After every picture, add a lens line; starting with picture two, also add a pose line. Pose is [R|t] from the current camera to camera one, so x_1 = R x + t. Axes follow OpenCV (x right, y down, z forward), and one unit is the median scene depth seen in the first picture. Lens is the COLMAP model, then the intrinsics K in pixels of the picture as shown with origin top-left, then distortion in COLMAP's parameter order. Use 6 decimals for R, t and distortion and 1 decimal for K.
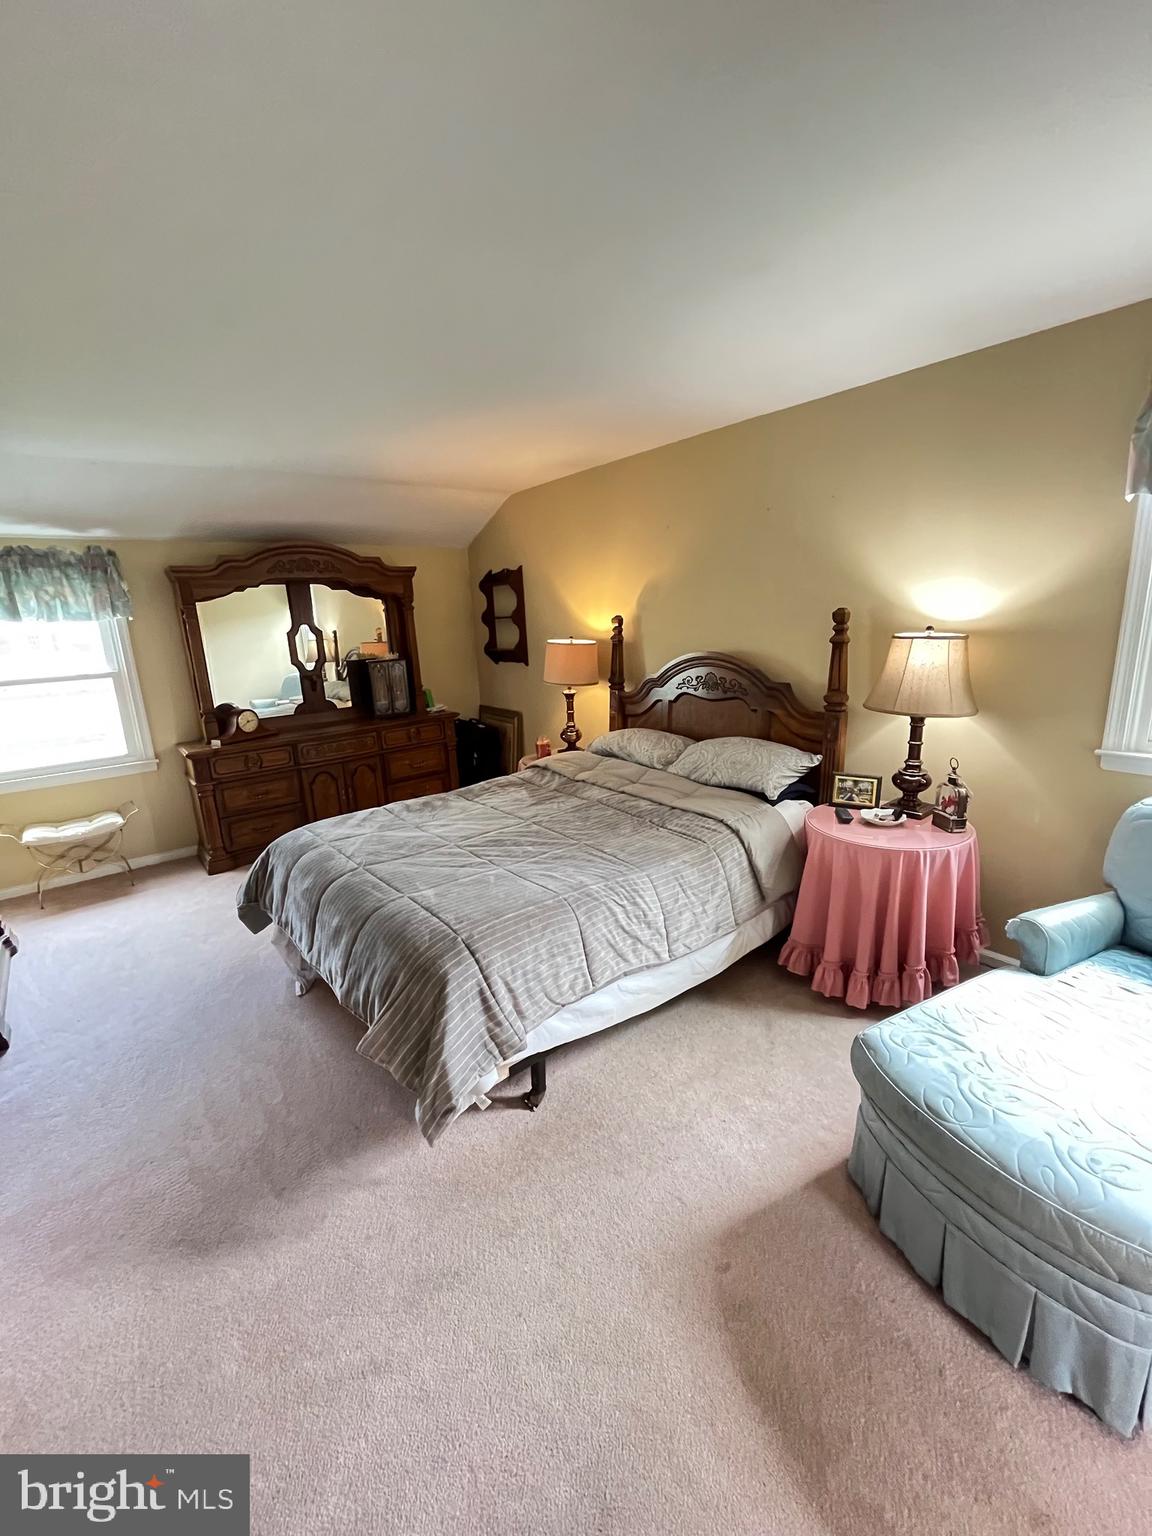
lens RADIAL K [[628.2, 0, 576.5], [0, 628.2, 763.9], [0, 0, 1]] dist [-0.000864, -0.000434]
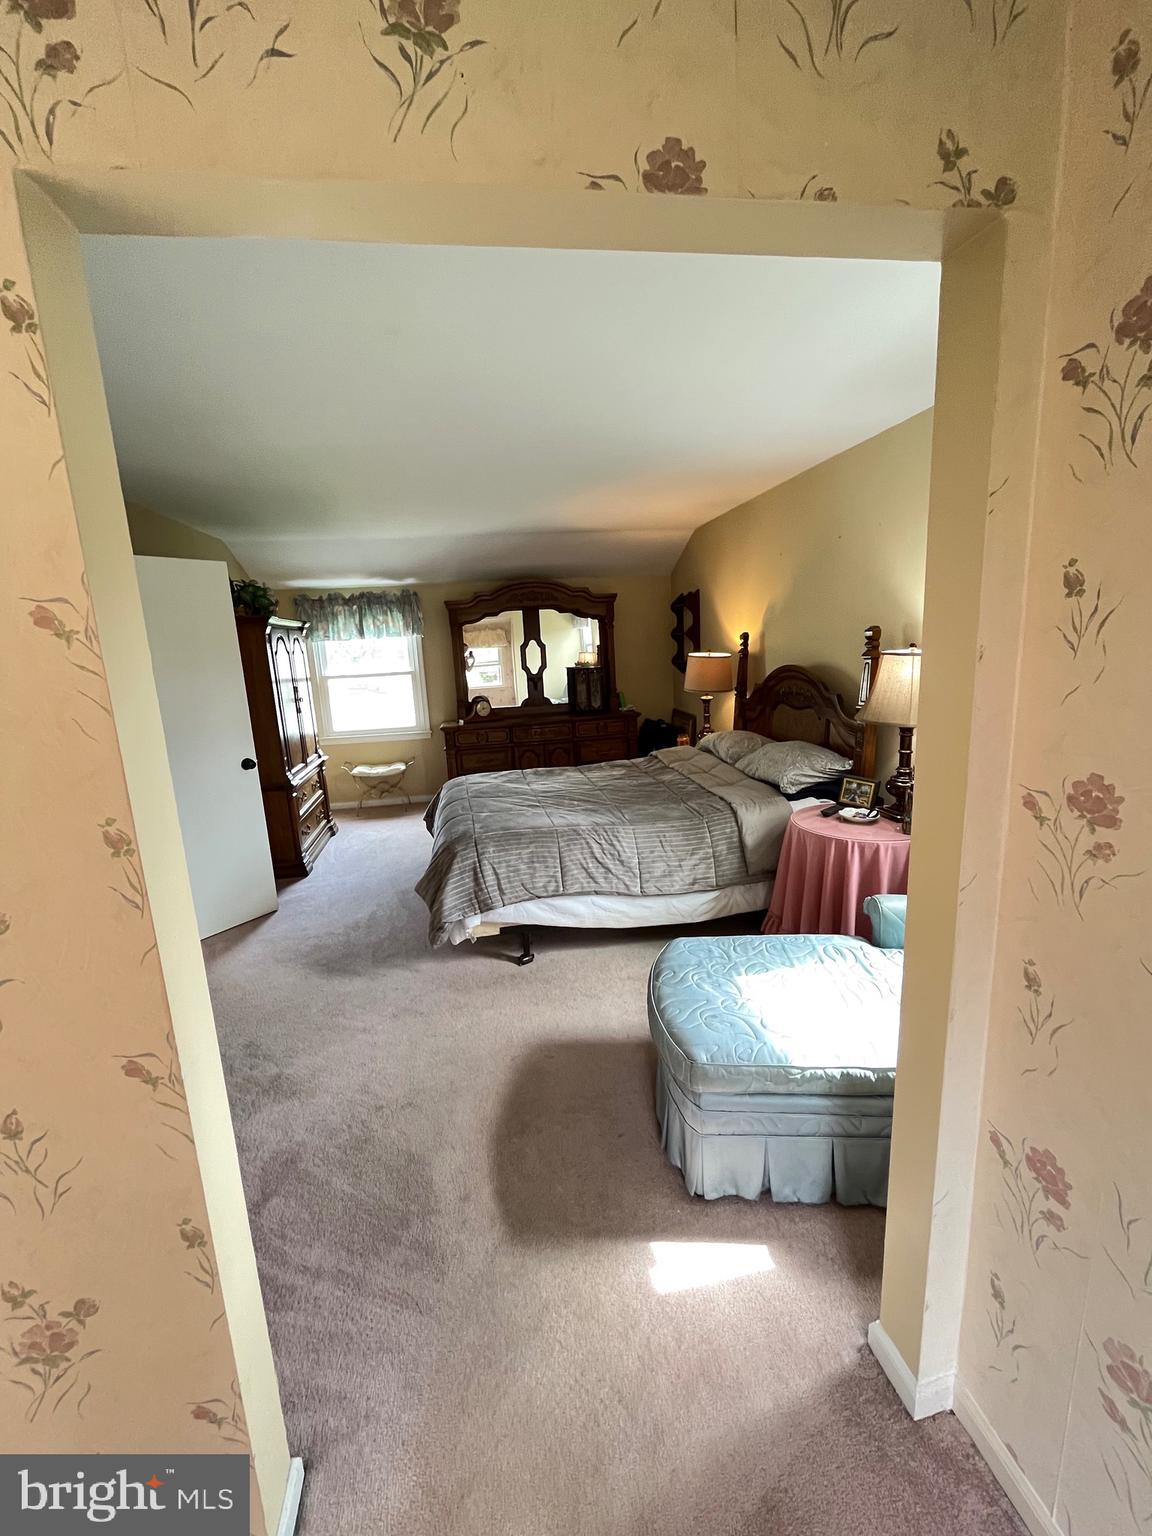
lens RADIAL K [[628.2, 0, 576.5], [0, 628.2, 763.9], [0, 0, 1]] dist [-0.000864, -0.000434]
pose [[0.871776, 0.095533, -0.480500, 0.452391], [-0.104767, 0.994467, 0.007640, 0.030170], [0.478571, 0.043680, 0.876961, -0.167556]]
